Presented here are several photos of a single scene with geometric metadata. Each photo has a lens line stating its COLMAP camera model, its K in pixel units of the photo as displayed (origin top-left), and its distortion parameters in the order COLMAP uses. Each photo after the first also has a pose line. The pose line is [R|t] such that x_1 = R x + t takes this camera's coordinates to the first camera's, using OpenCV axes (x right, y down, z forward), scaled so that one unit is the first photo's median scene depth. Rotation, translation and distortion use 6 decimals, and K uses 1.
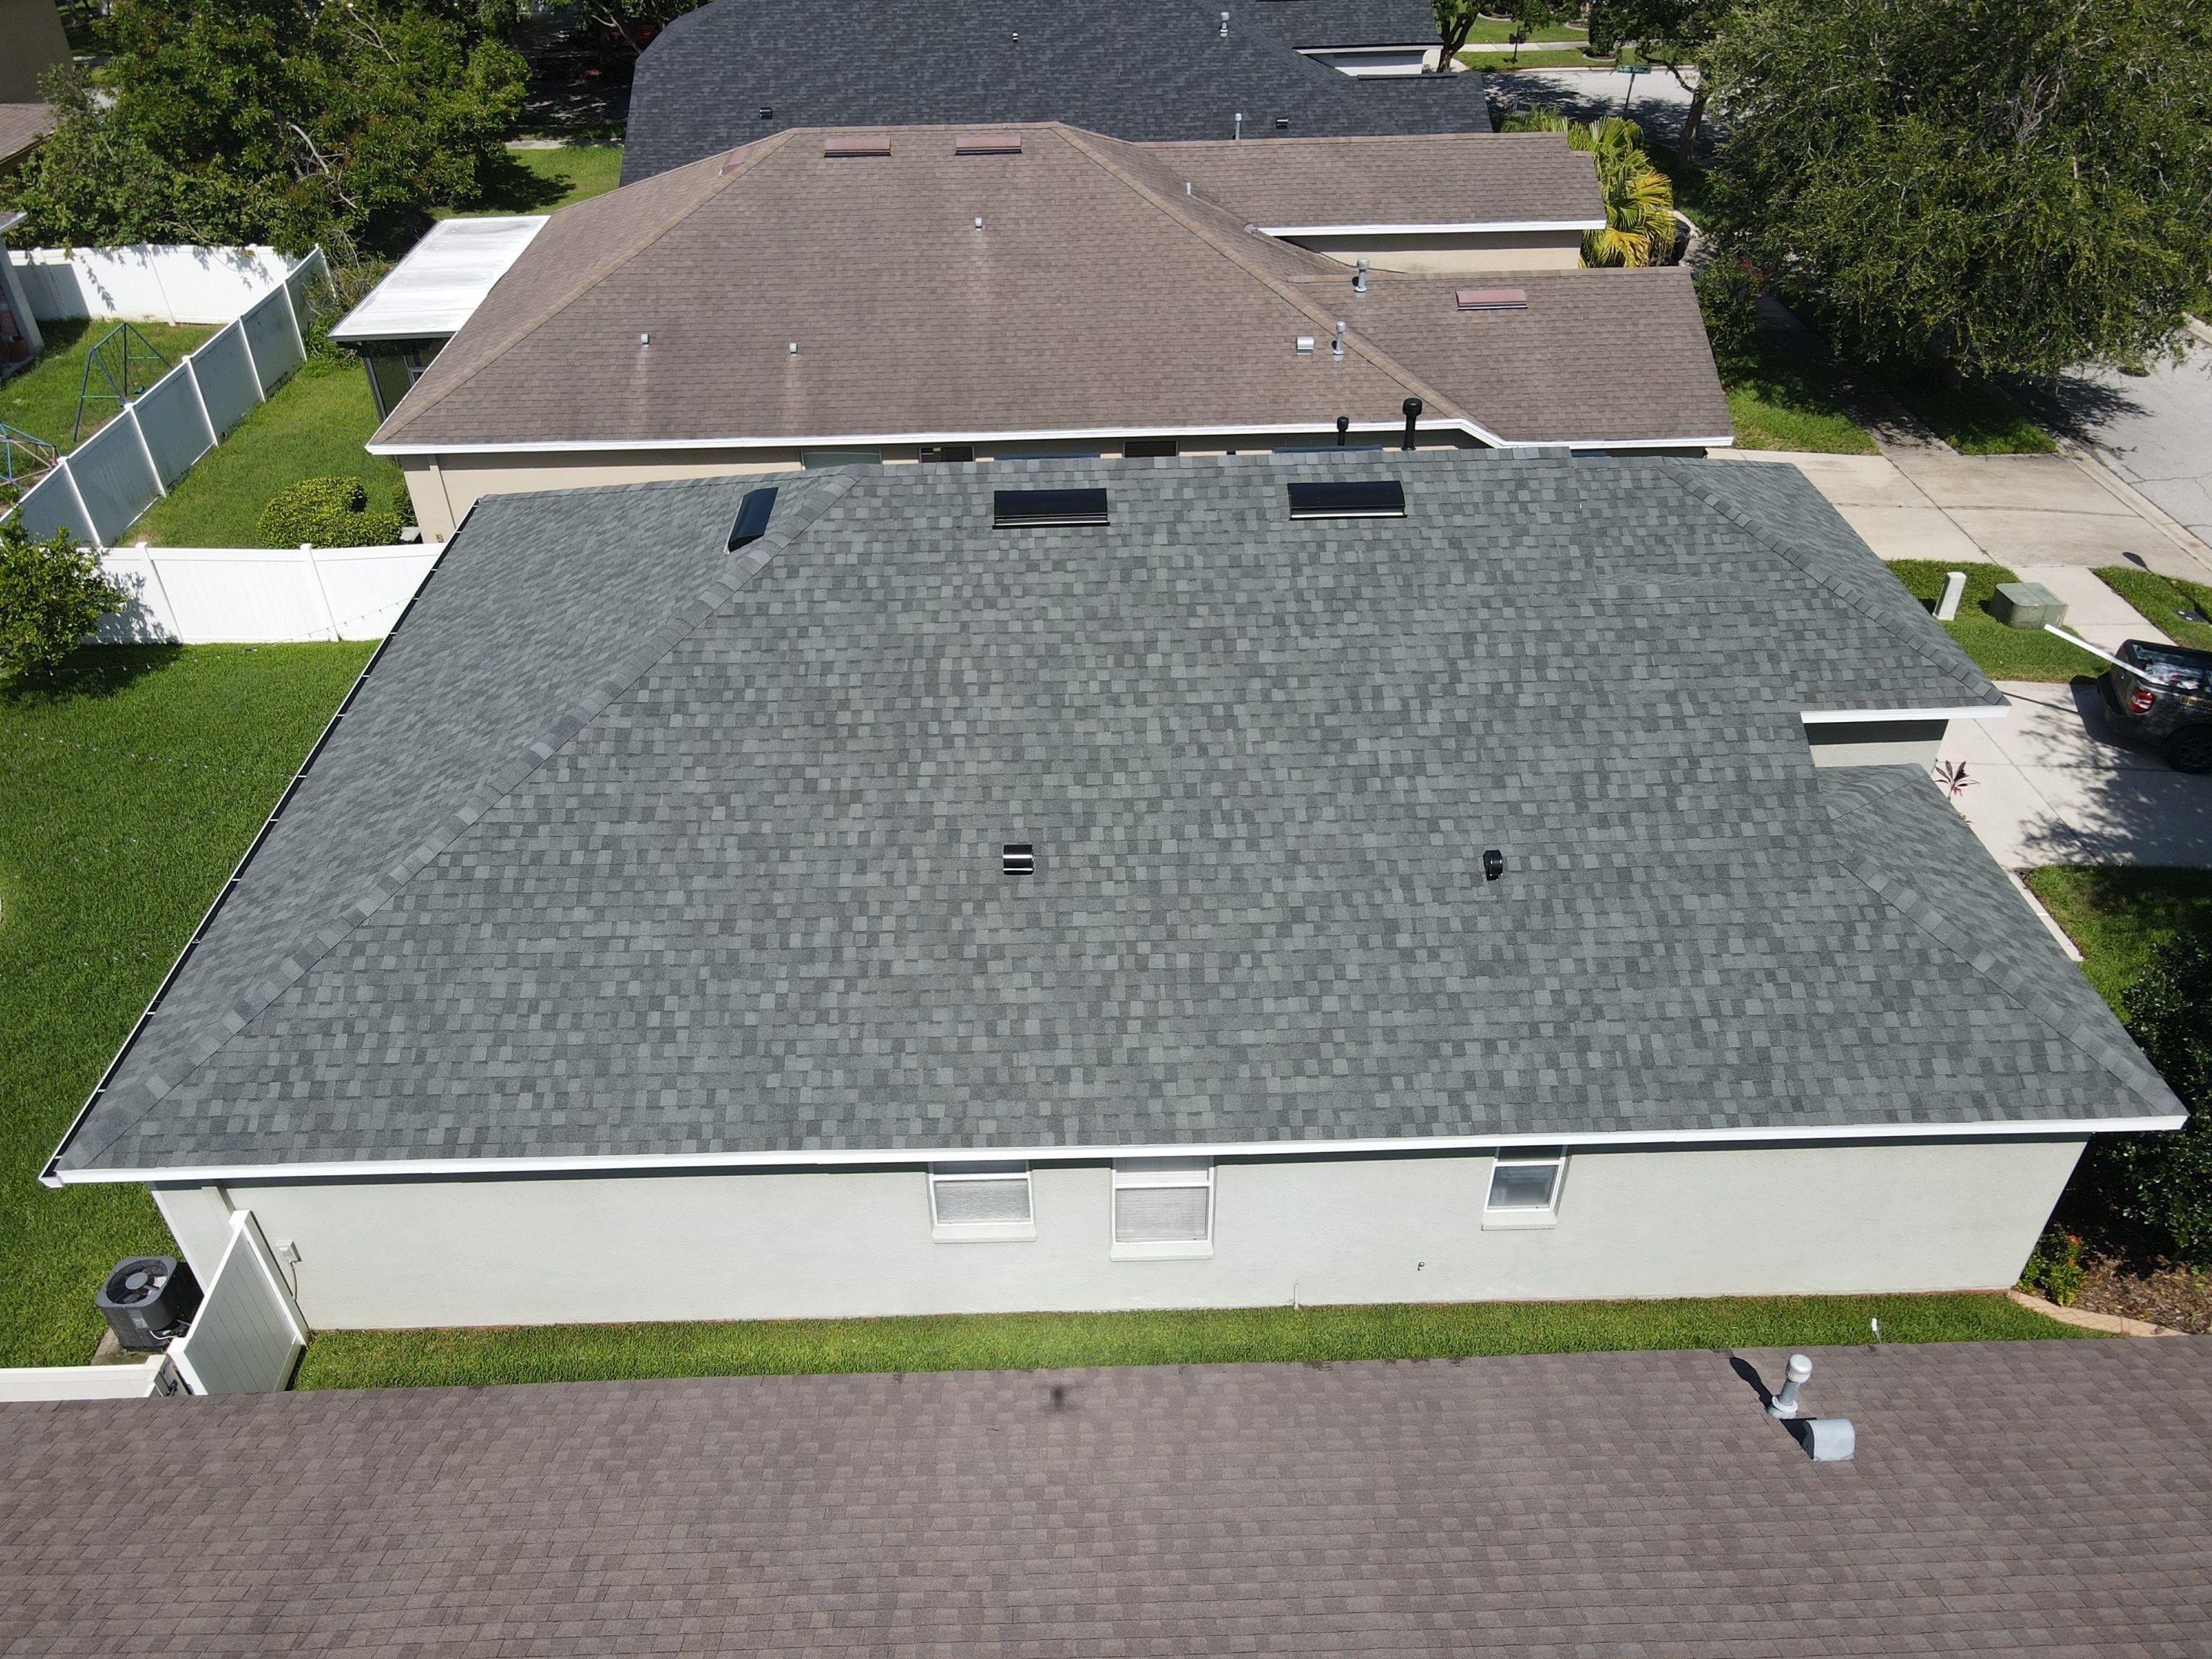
lens RADIAL K [[1615.6, 0, 1081.7], [0, 1615.6, 828.7], [0, 0, 1]] dist [-0.001780, 0.028690]
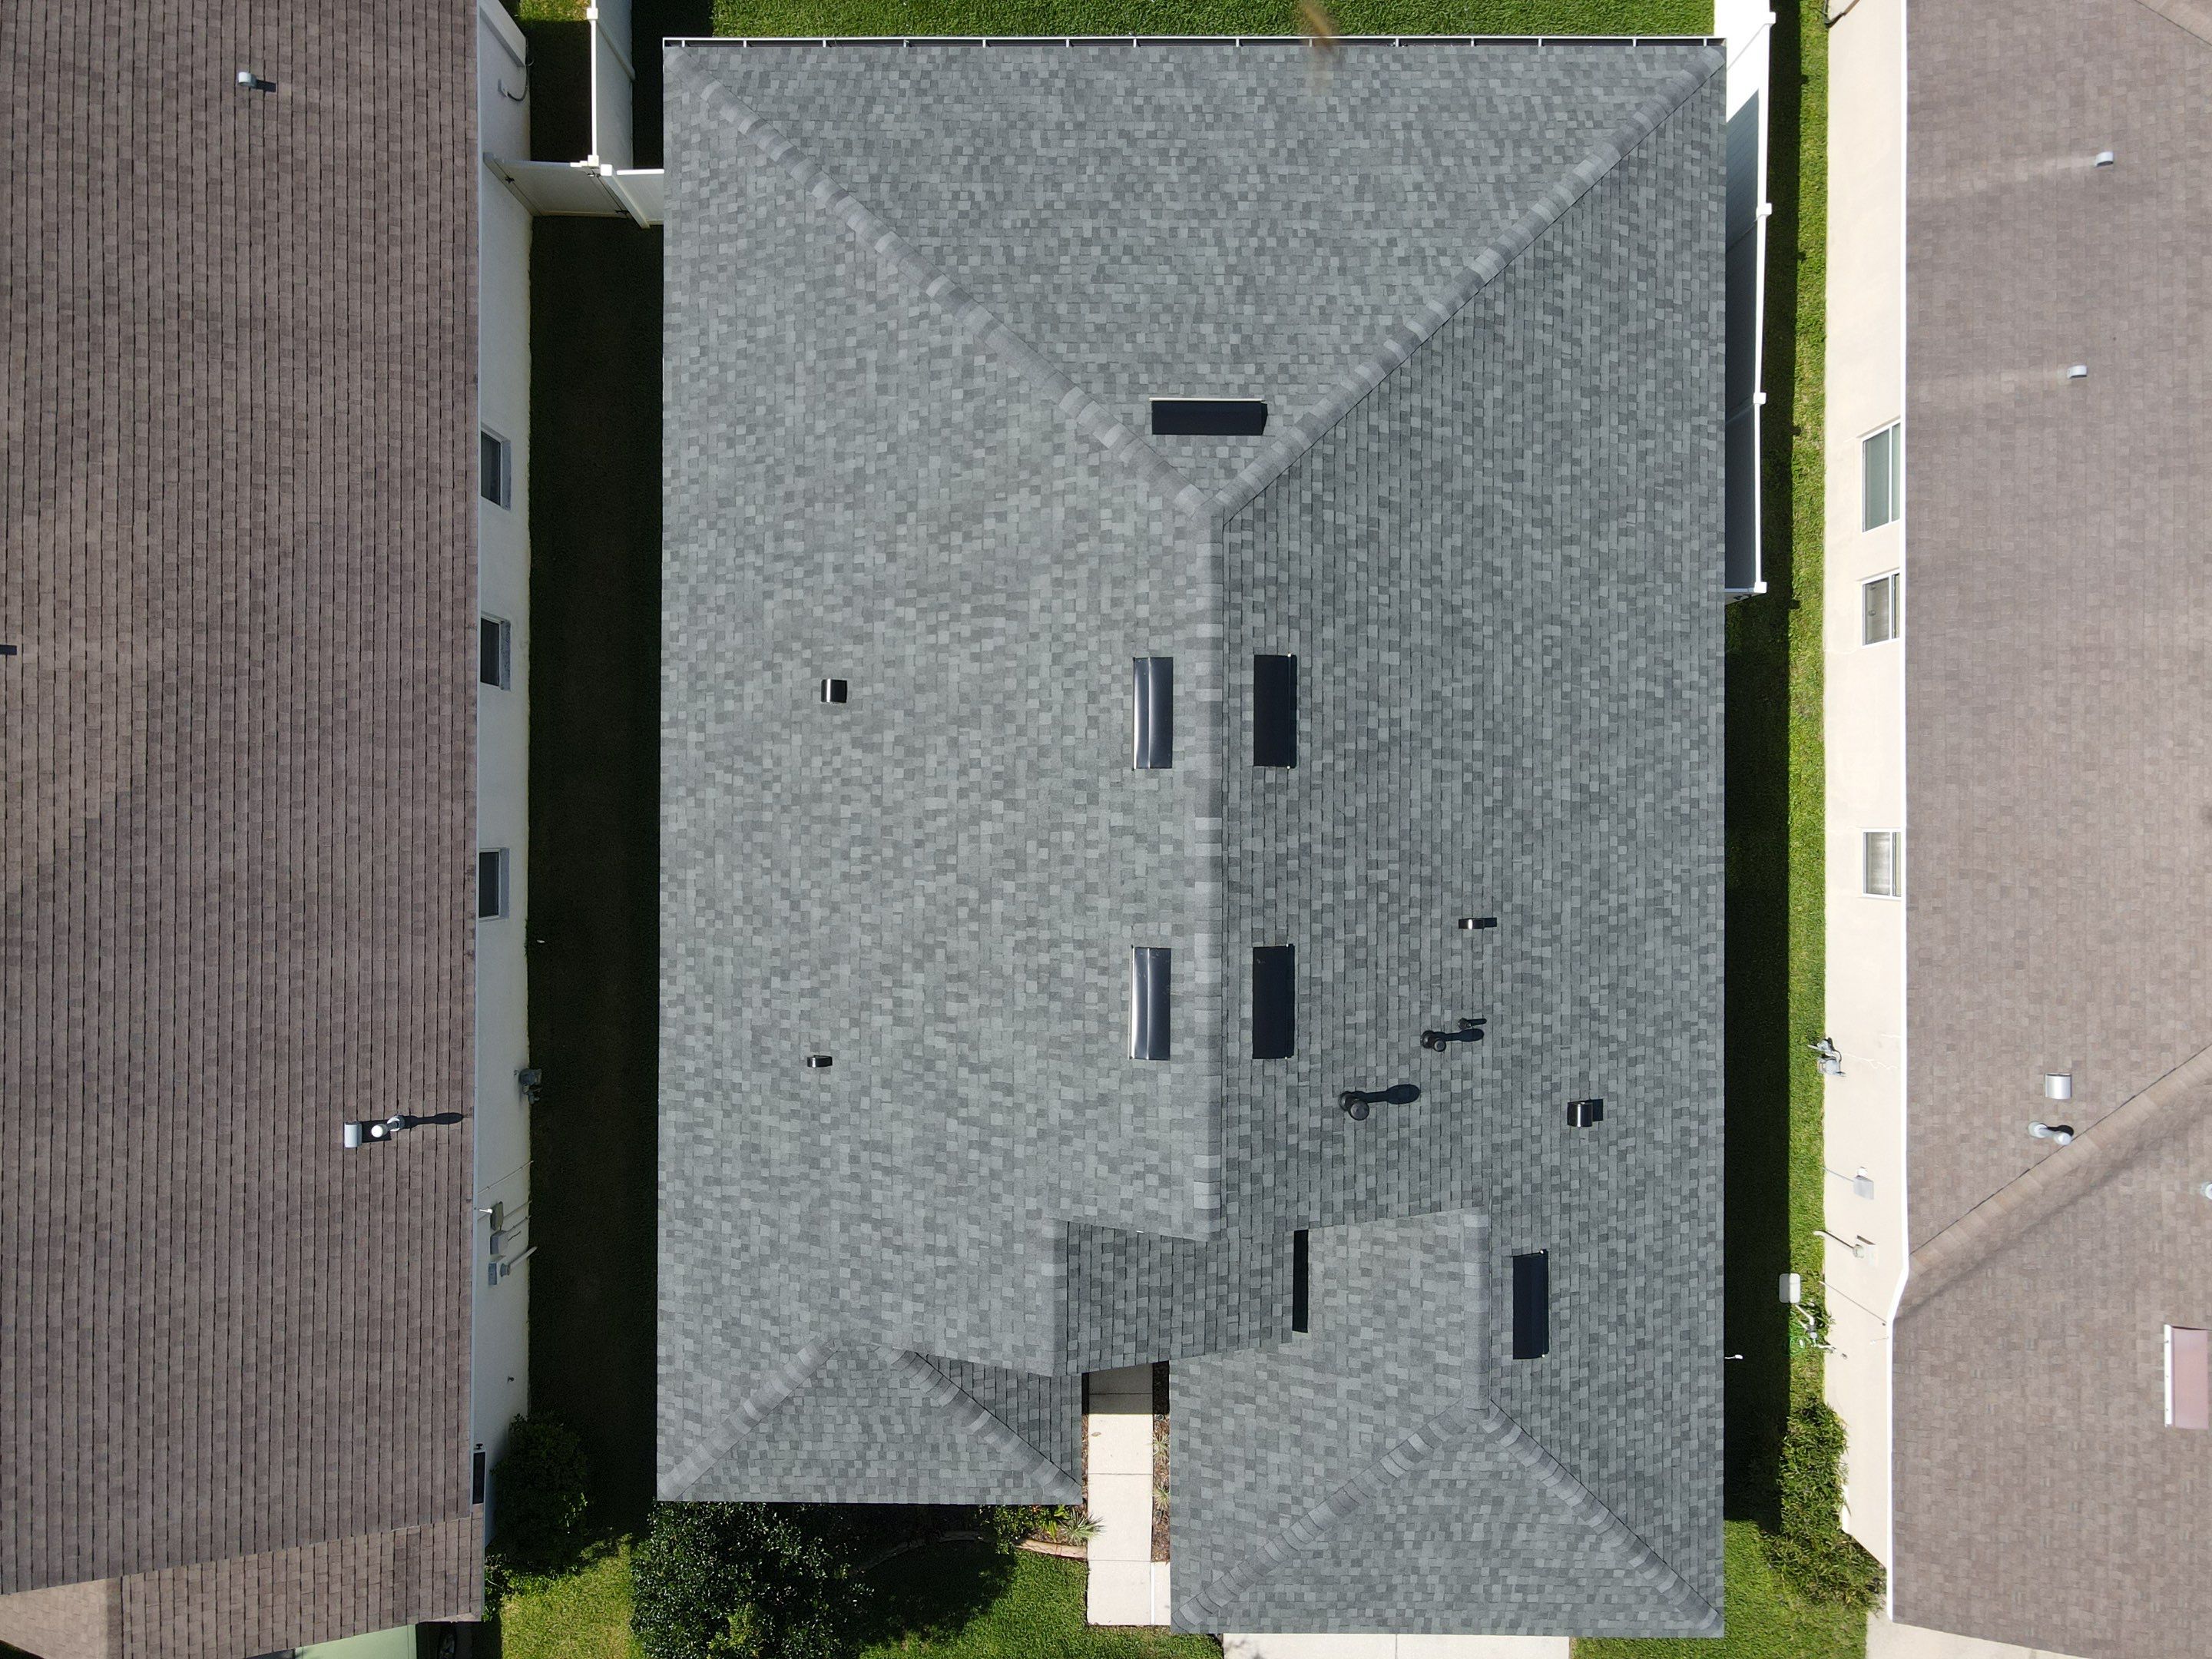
lens RADIAL K [[1615.6, 0, 1077.5], [0, 1615.6, 822.2], [0, 0, 1]] dist [-0.001780, 0.028690]
pose [[-0.026534, 0.999548, 0.014138, 0.038385], [-0.587628, -0.027037, 0.808679, -1.056701], [0.808696, 0.013150, 0.588080, 0.384136]]
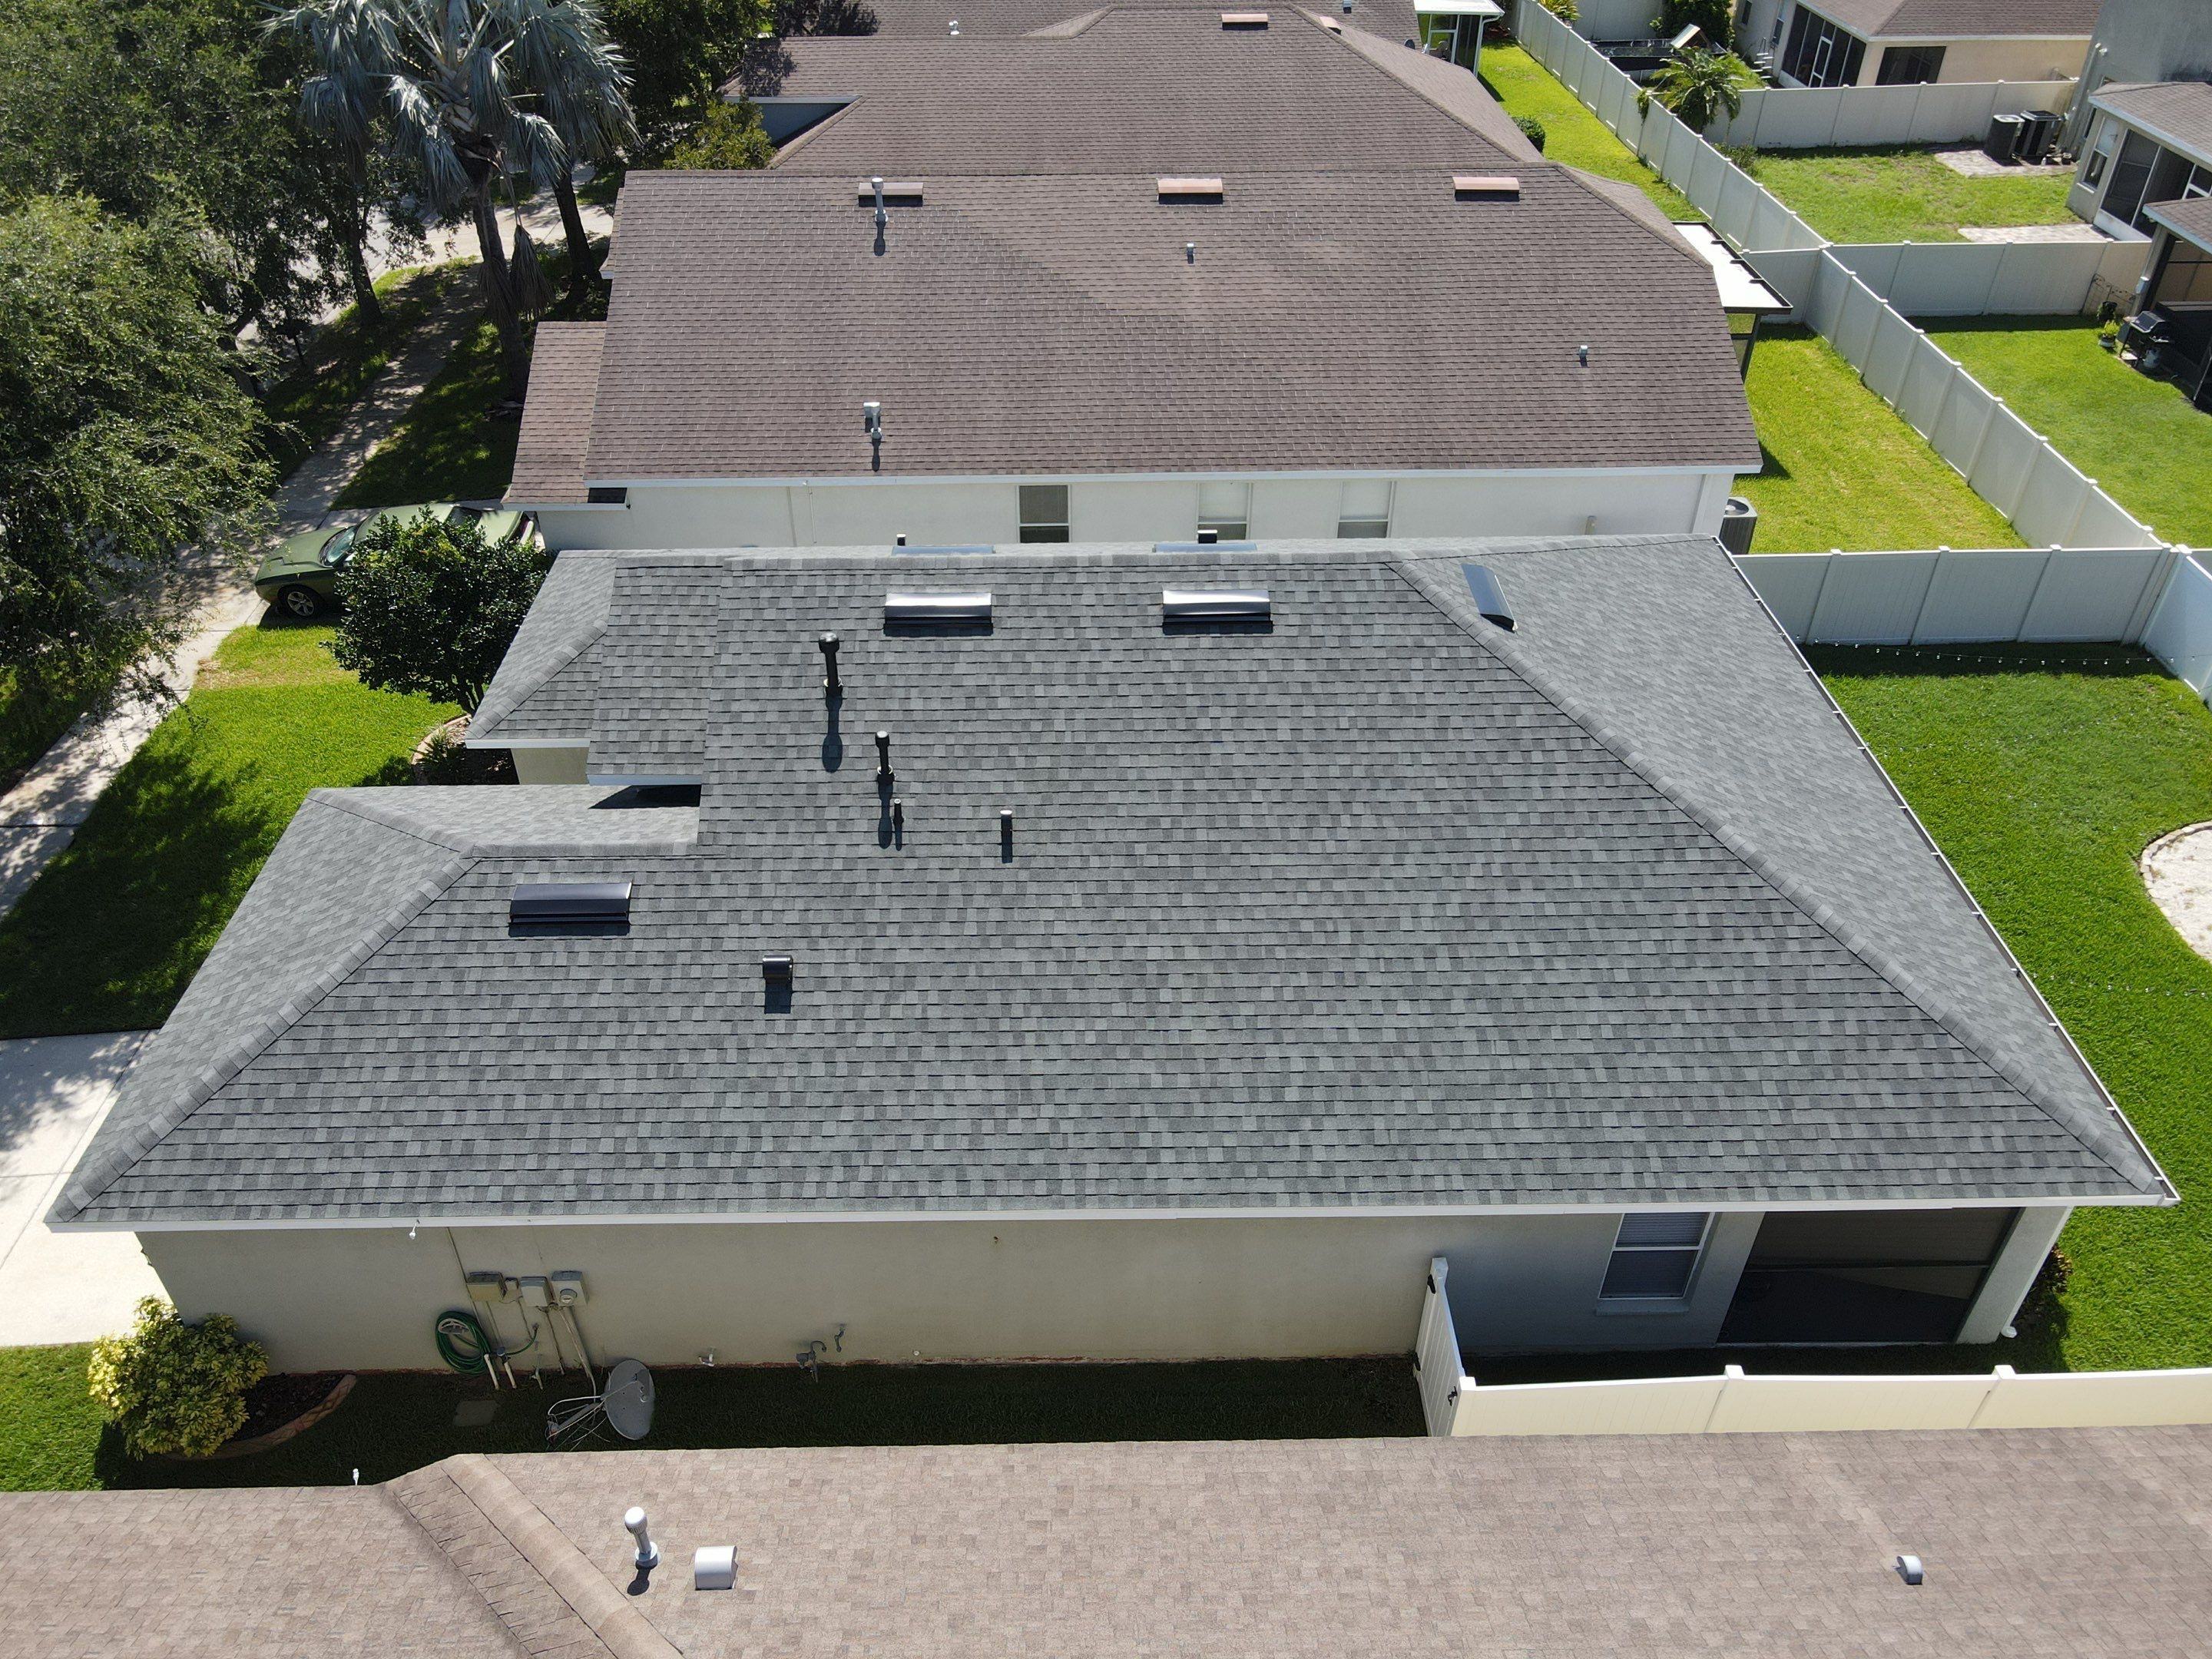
lens RADIAL K [[1615.6, 0, 1065.3], [0, 1615.6, 822.1], [0, 0, 1]] dist [-0.001780, 0.028690]
pose [[-0.999432, 0.013134, 0.031032, 0.048674], [0.033454, 0.276374, 0.960468, -1.305446], [0.004038, 0.960960, -0.276656, 1.581948]]
